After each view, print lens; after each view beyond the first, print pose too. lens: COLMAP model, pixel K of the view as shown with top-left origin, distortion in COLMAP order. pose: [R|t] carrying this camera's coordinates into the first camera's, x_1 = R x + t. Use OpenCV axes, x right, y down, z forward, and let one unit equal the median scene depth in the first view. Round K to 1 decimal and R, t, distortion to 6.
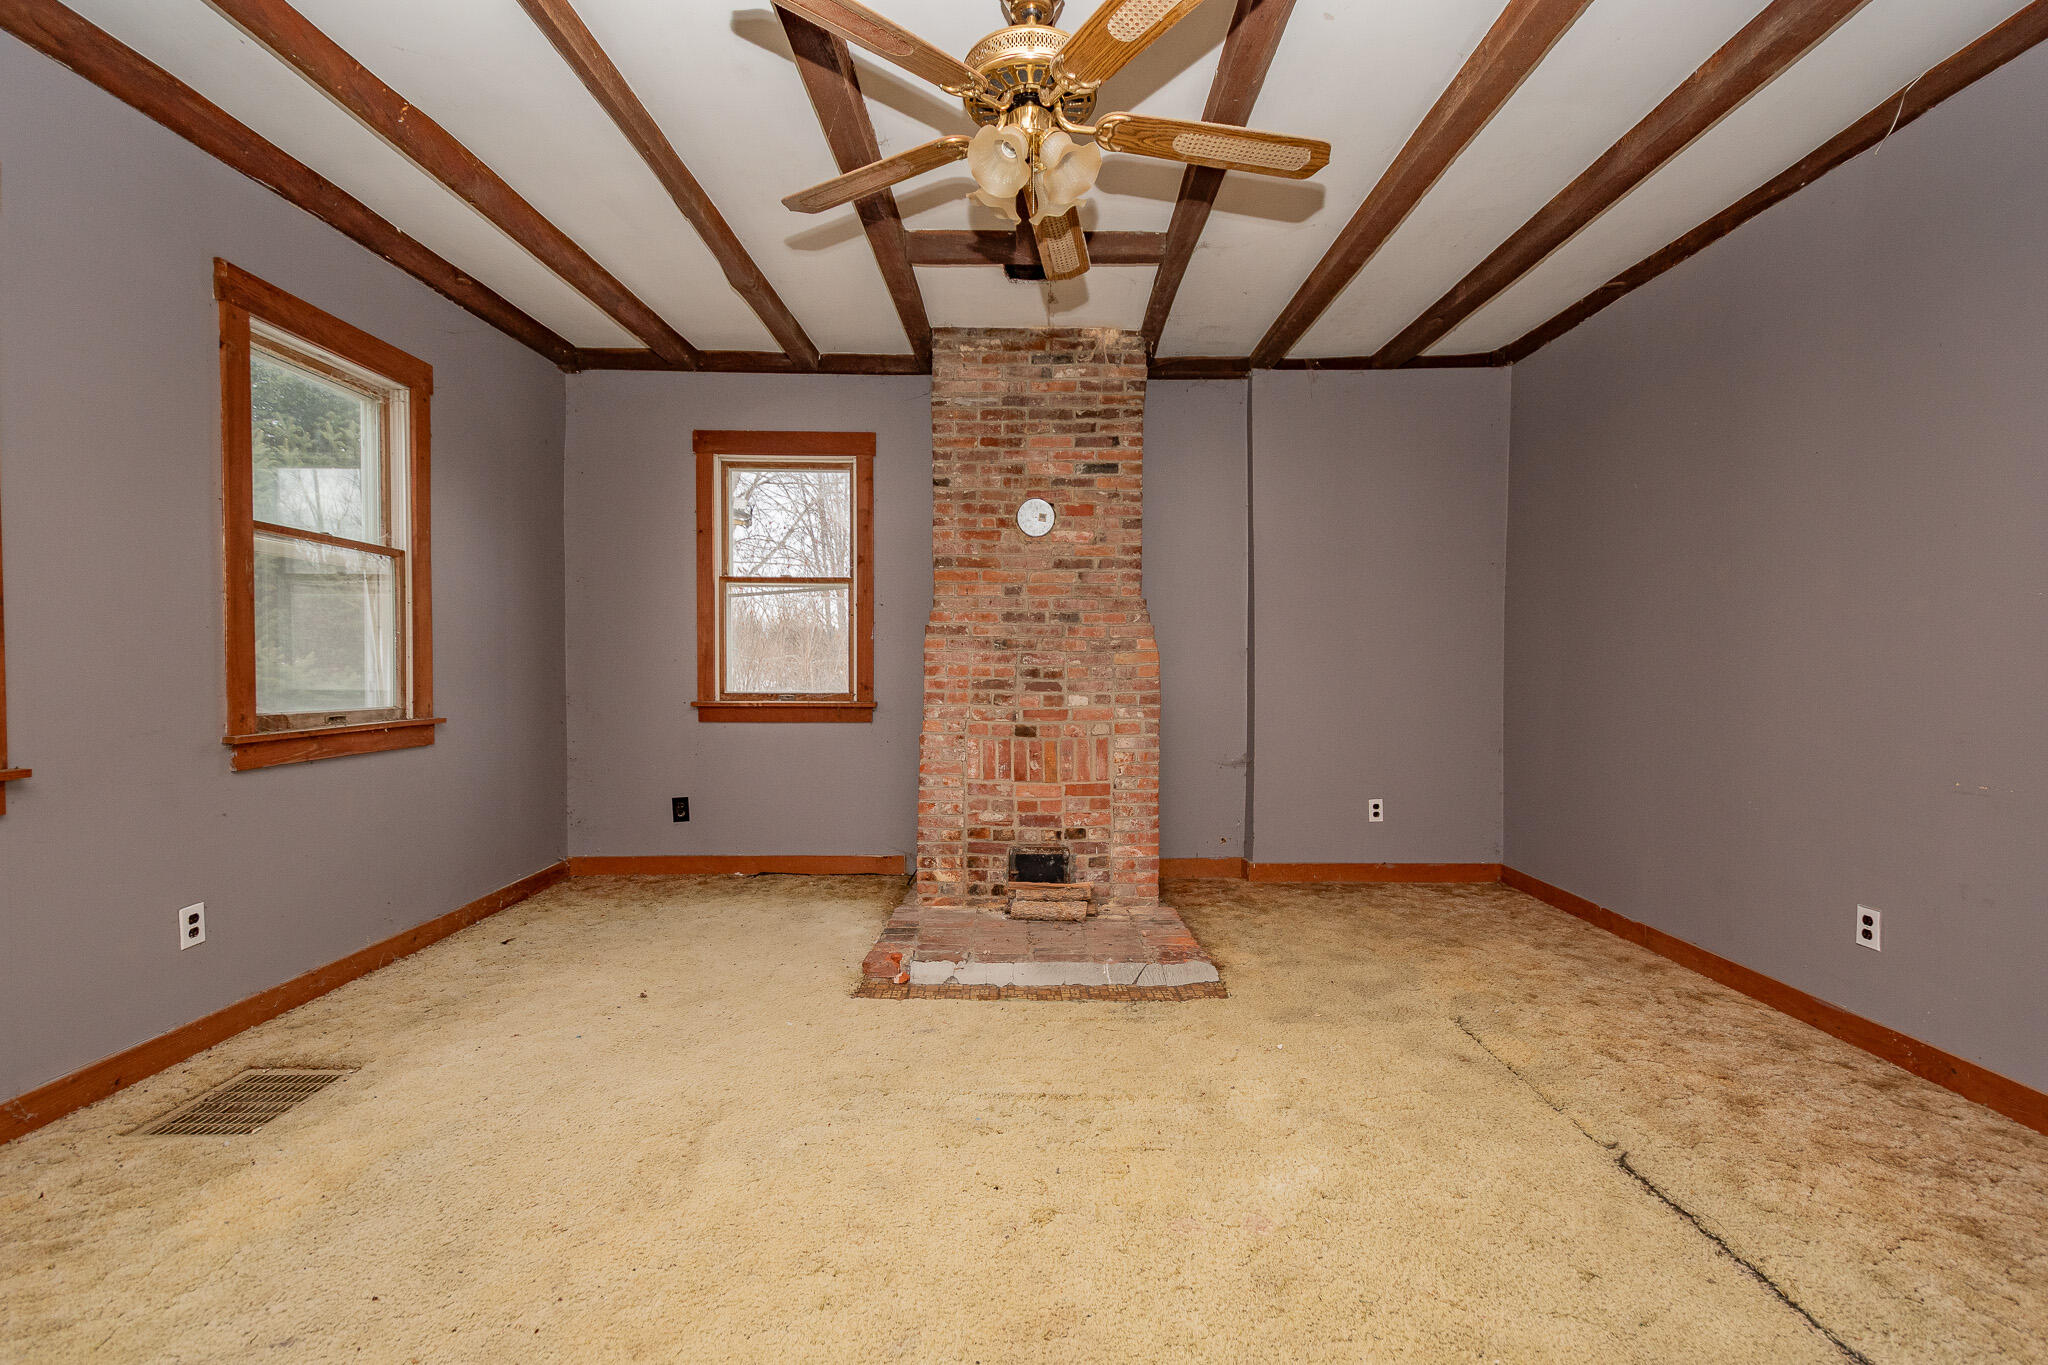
lens RADIAL K [[891.4, 0, 1030.8], [0, 891.4, 689.2], [0, 0, 1]] dist [0.020694, -0.006372]
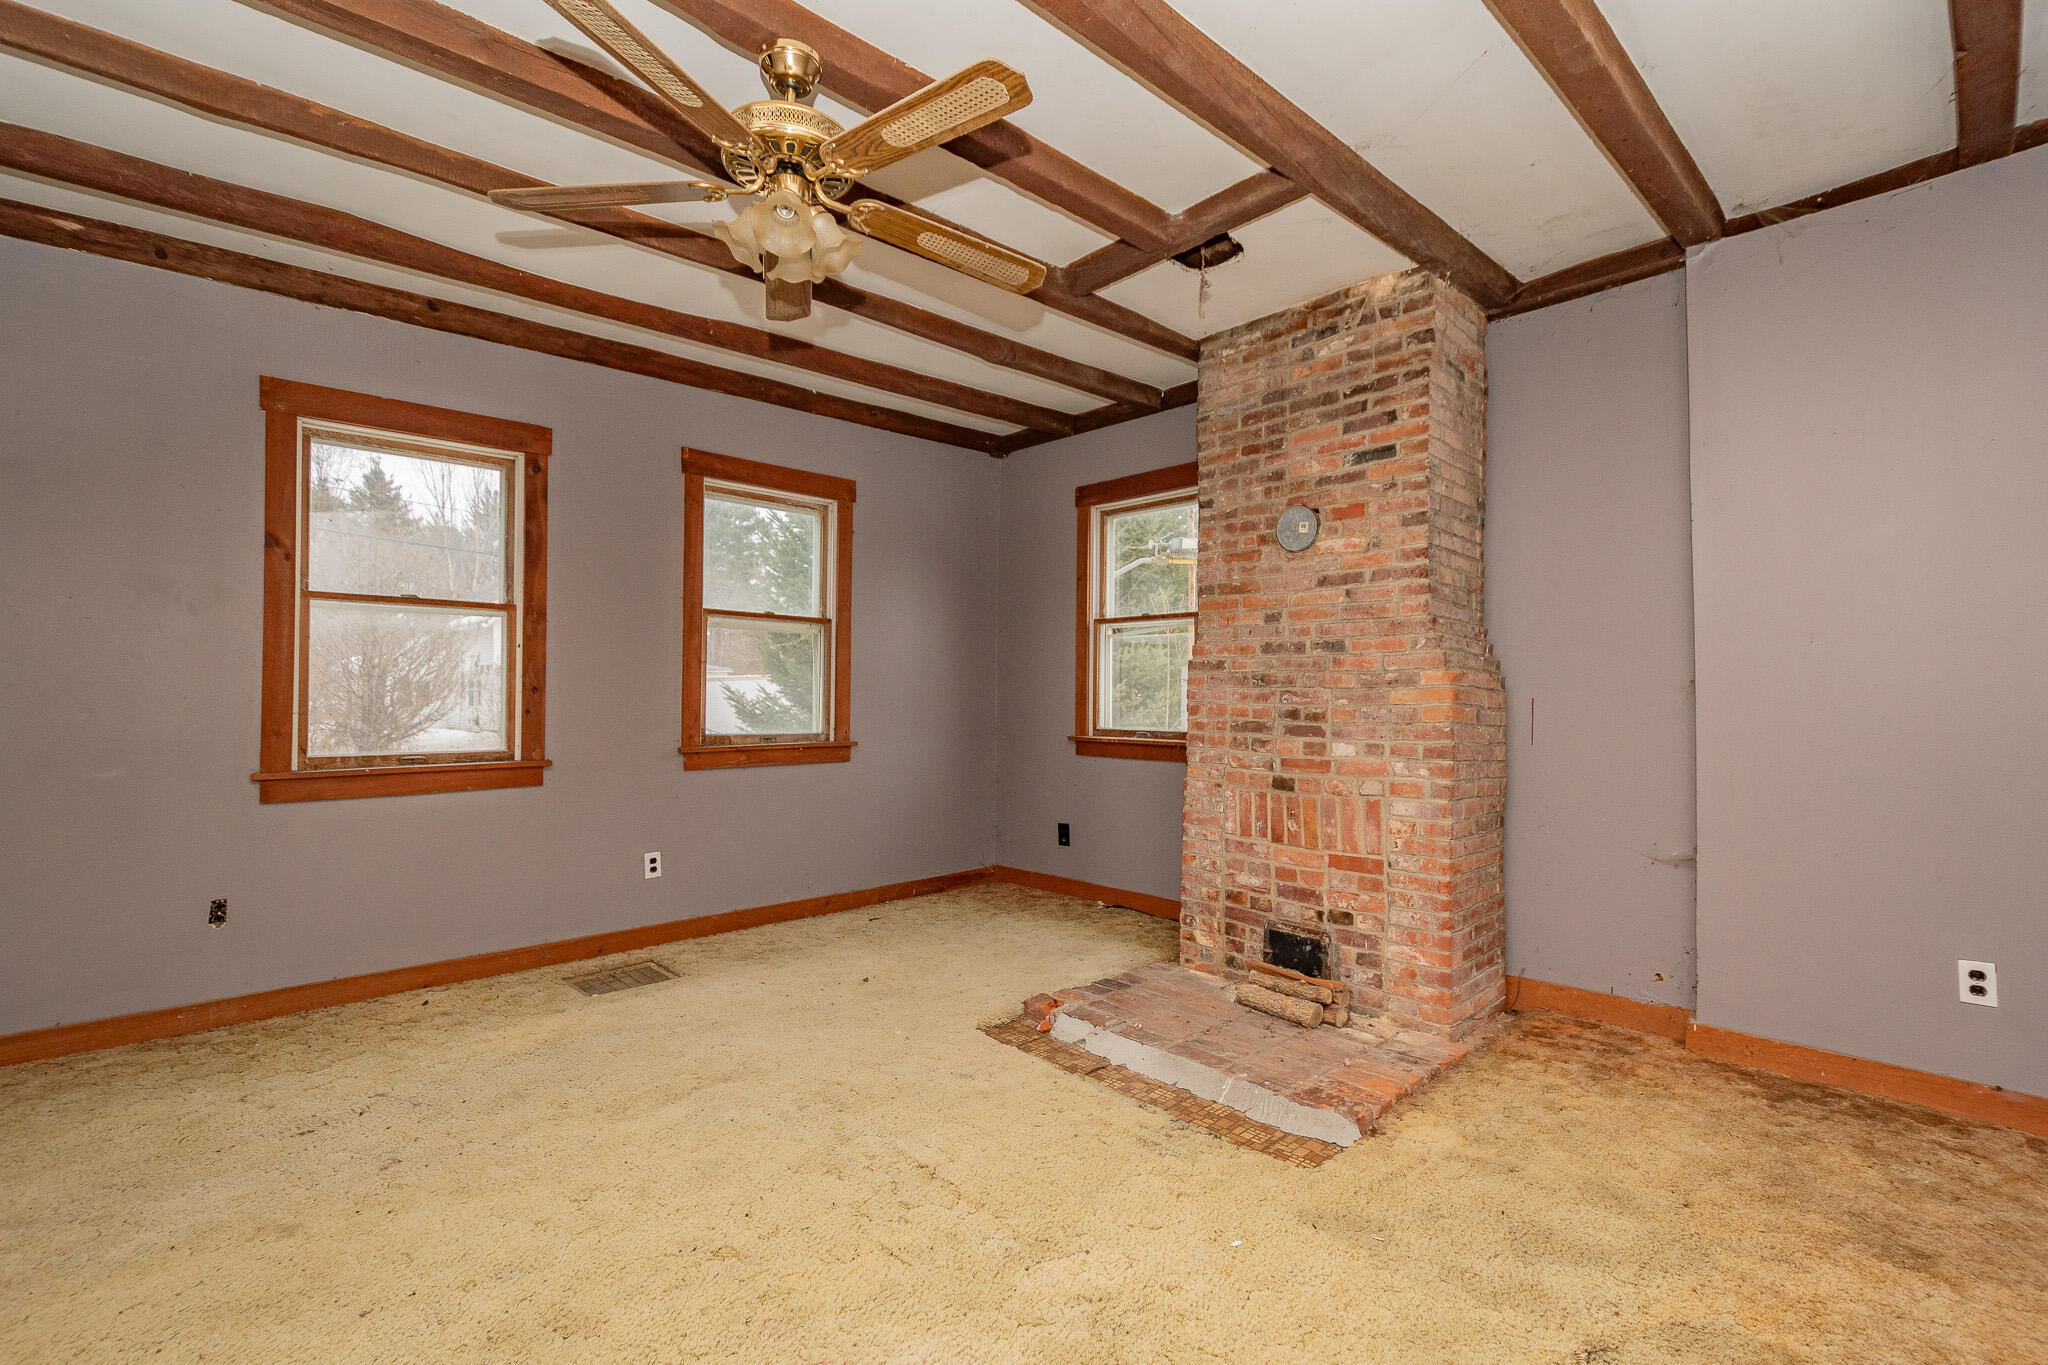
lens RADIAL K [[910.5, 0, 1025.1], [0, 910.5, 690.2], [0, 0, 1]] dist [0.025180, -0.009836]
pose [[0.683103, -0.004432, -0.730309, 0.454919], [-0.022151, 0.999396, -0.026784, -0.012416], [0.729986, 0.034473, 0.682592, 0.234246]]
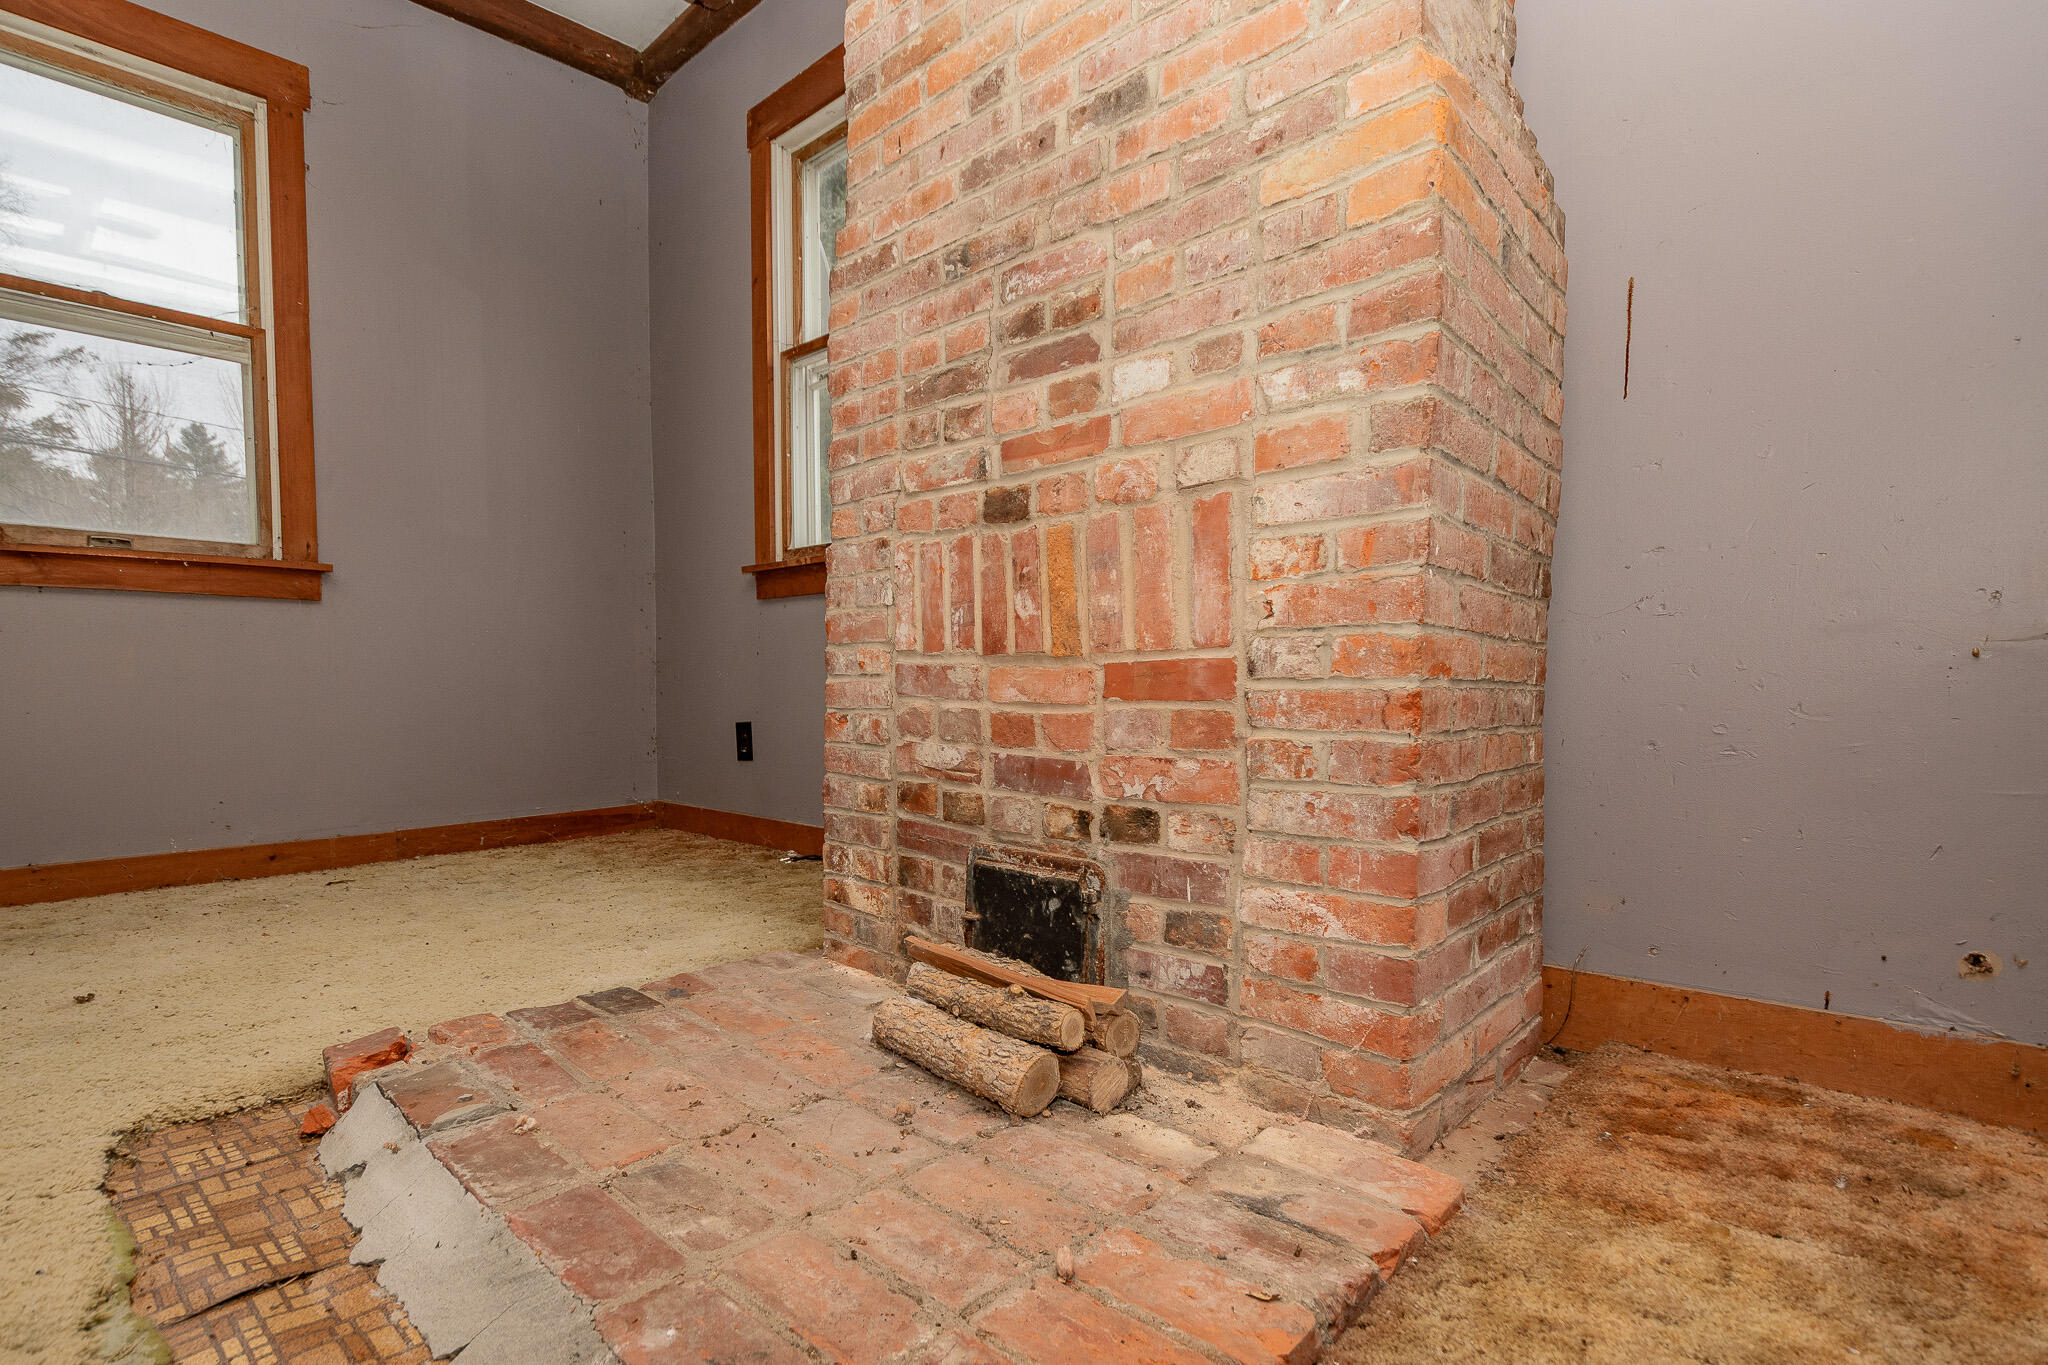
lens RADIAL K [[988.9, 0, 952.8], [0, 988.9, 737.5], [0, 0, 1]] dist [0.014487, -0.000419]
pose [[0.693827, 0.037157, -0.719183, 0.251377], [-0.014253, 0.999181, 0.037872, 0.120445], [0.720001, -0.016026, 0.693788, 0.725102]]
